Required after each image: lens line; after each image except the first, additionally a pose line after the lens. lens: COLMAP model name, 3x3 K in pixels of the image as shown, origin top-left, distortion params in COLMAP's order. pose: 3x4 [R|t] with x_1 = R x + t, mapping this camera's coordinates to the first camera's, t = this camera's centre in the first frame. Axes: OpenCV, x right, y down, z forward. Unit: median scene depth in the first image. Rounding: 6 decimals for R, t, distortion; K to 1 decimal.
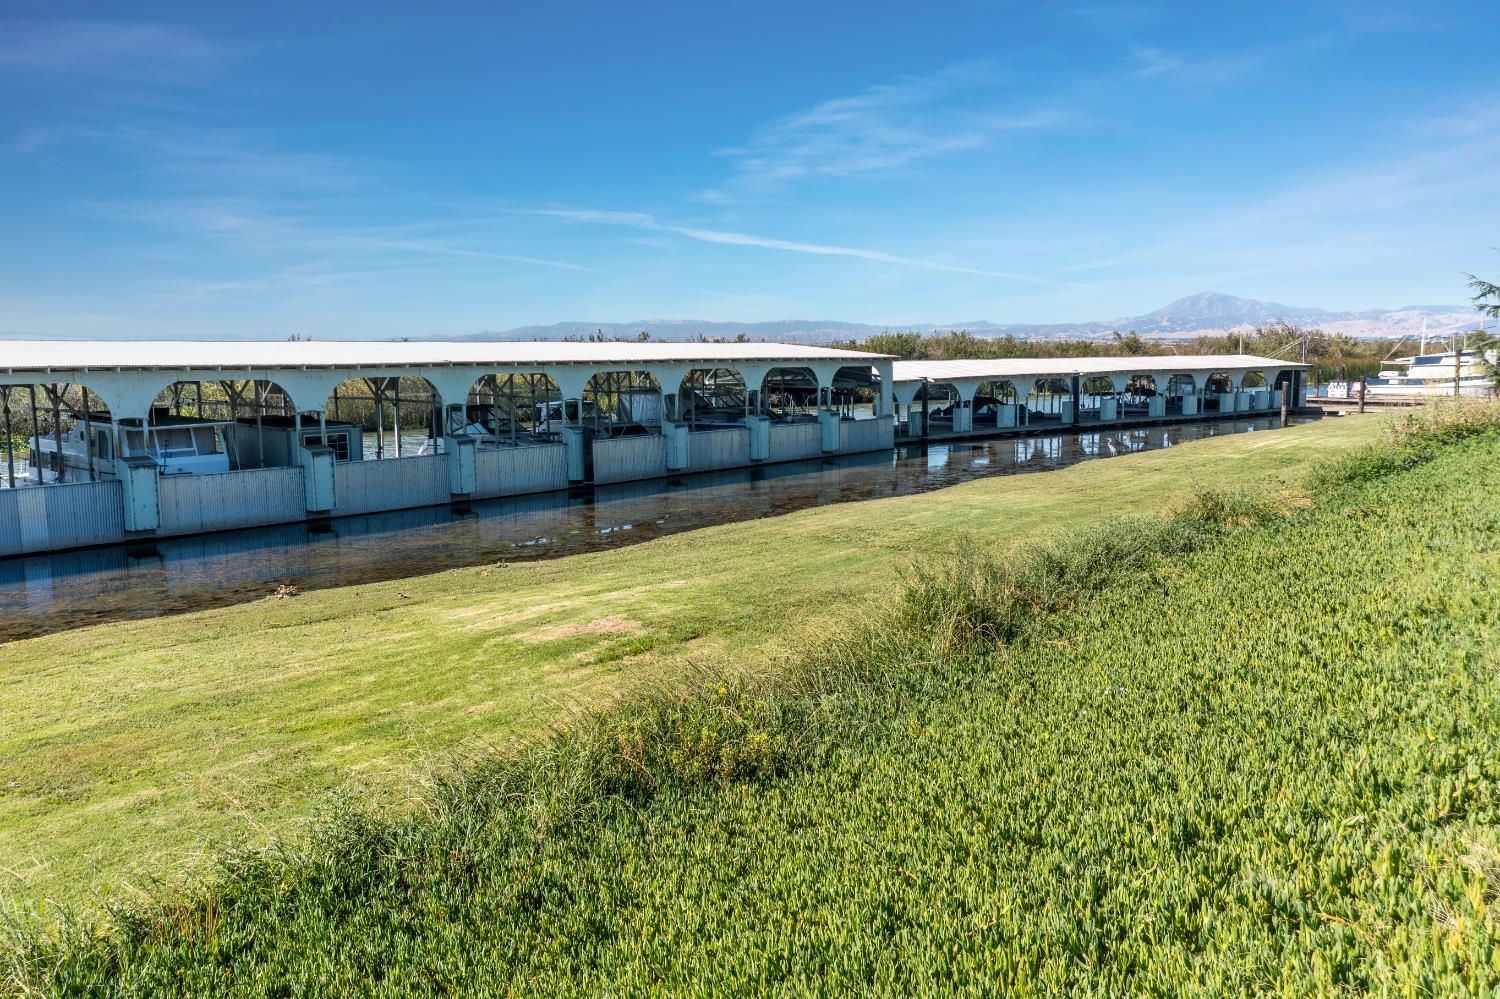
lens RADIAL K [[1172.0, 0, 751.2], [0, 1172.0, 495.5], [0, 0, 1]] dist [0.006295, 0.006687]
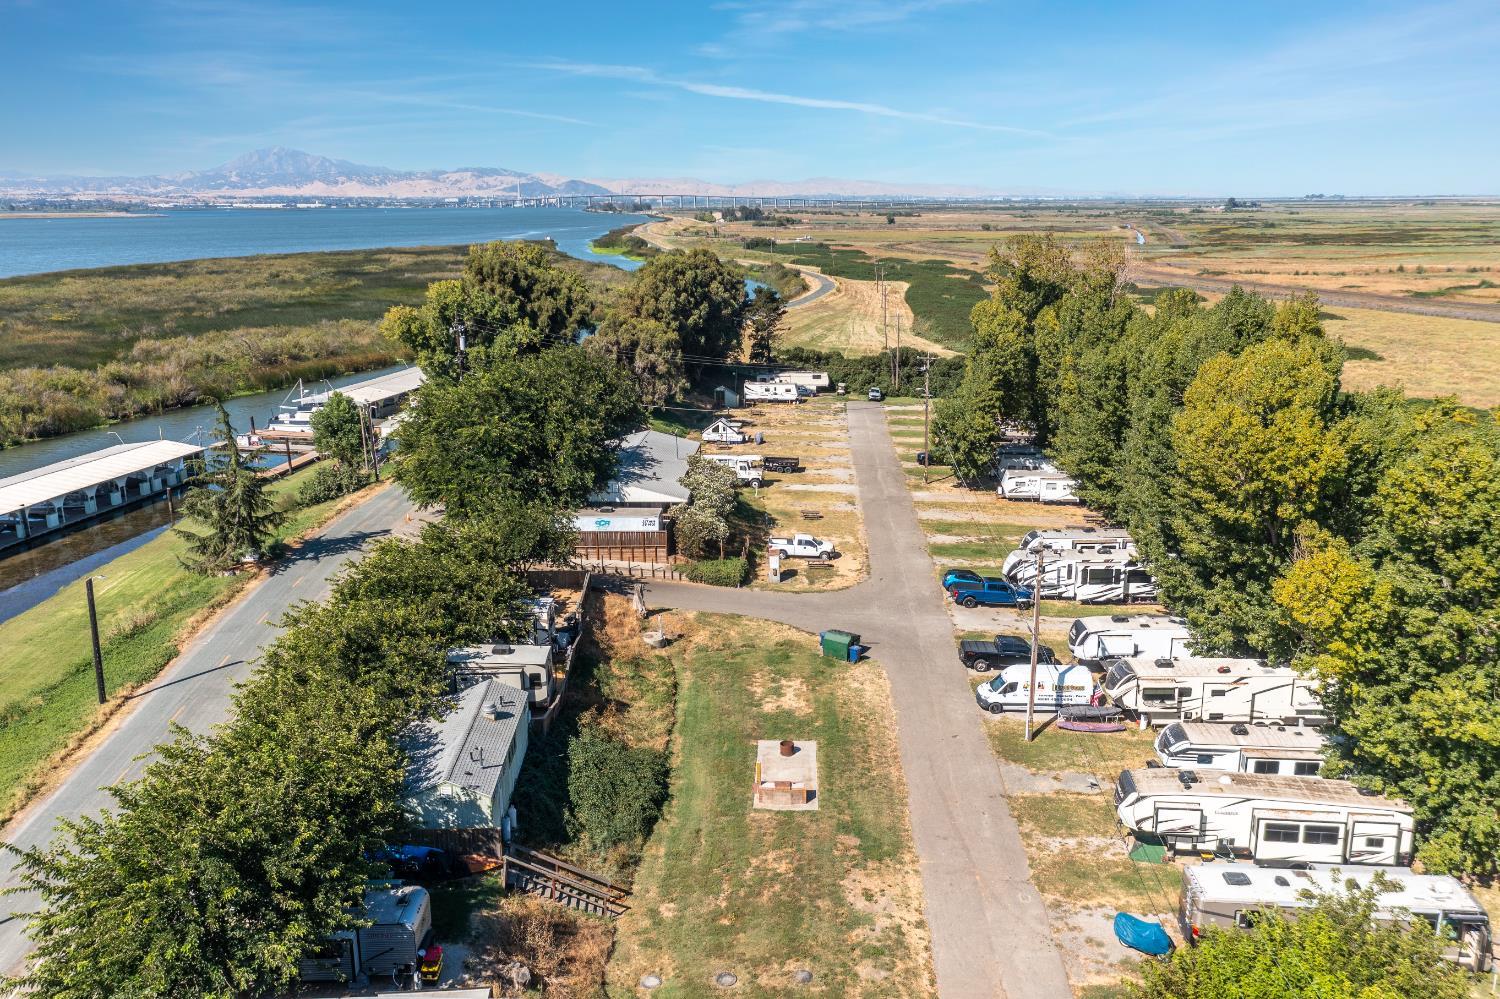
lens RADIAL K [[1172.0, 0, 752.1], [0, 1172.0, 494.6], [0, 0, 1]] dist [0.006295, 0.006687]
pose [[0.740071, -0.156527, 0.654059, -0.016669], [0.078498, 0.985995, 0.147144, -0.179117], [-0.667931, -0.057554, 0.741994, -0.532133]]
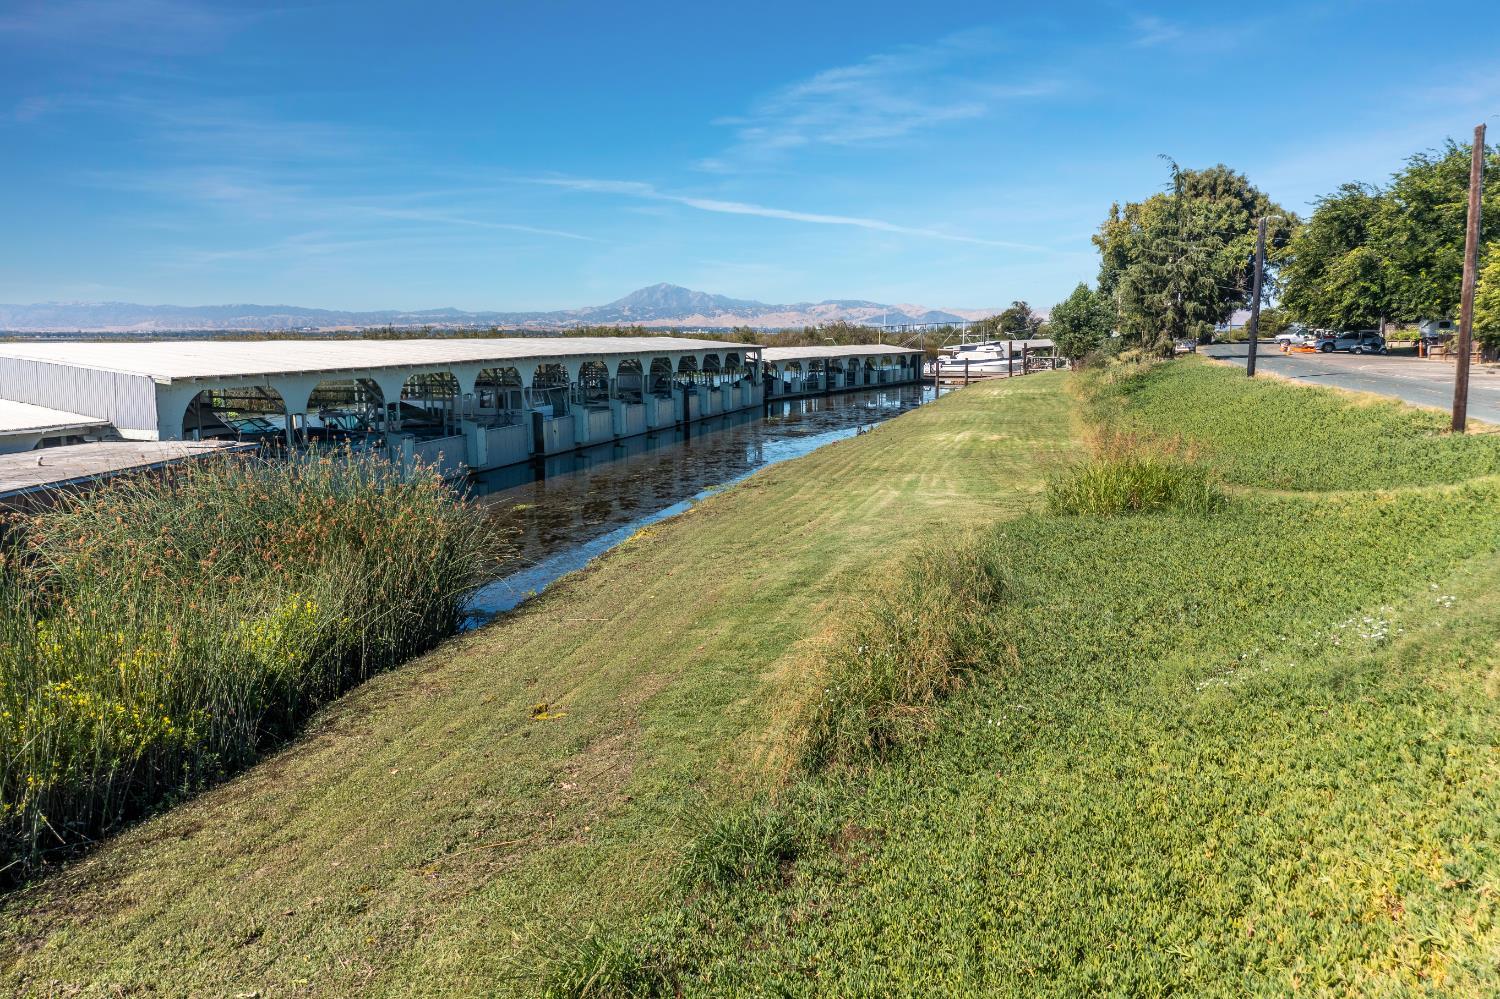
lens RADIAL K [[1172.0, 0, 753.0], [0, 1172.0, 503.5], [0, 0, 1]] dist [0.006295, 0.006687]
pose [[0.903423, -0.057526, 0.424874, -0.304041], [0.050239, 0.998335, 0.028344, 0.024966], [-0.425797, -0.004262, 0.904809, -0.221531]]
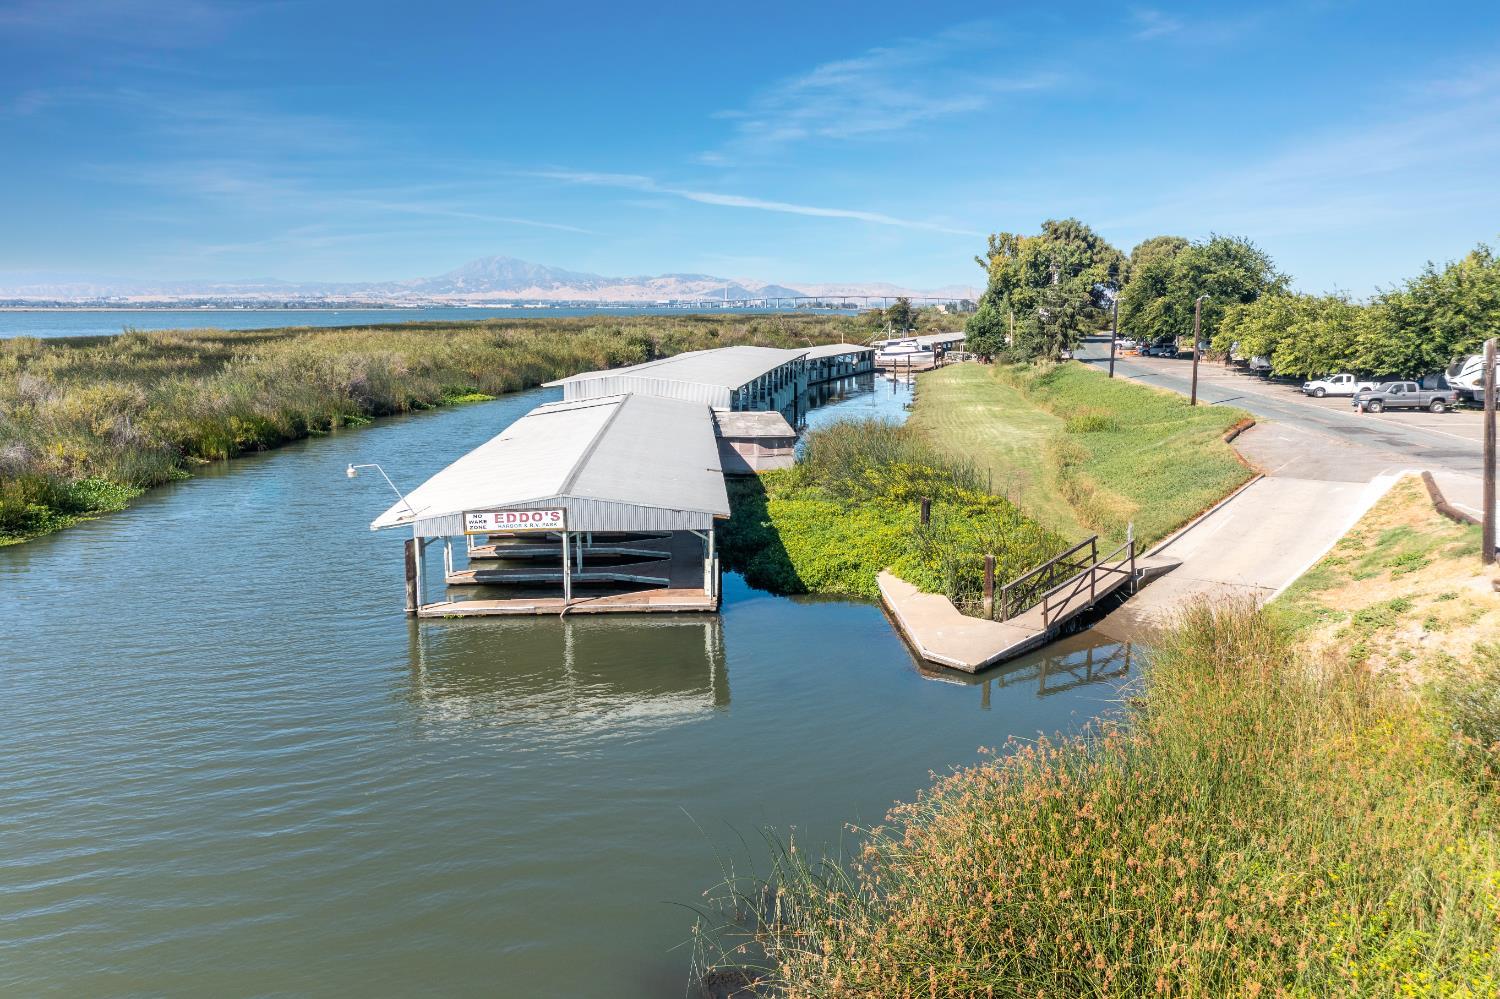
lens RADIAL K [[1172.0, 0, 754.0], [0, 1172.0, 501.4], [0, 0, 1]] dist [0.006295, 0.006687]
pose [[0.836266, -0.080835, 0.542333, -0.718635], [0.059794, 0.996619, 0.056345, 0.026636], [-0.545054, -0.014691, 0.838272, -0.545829]]
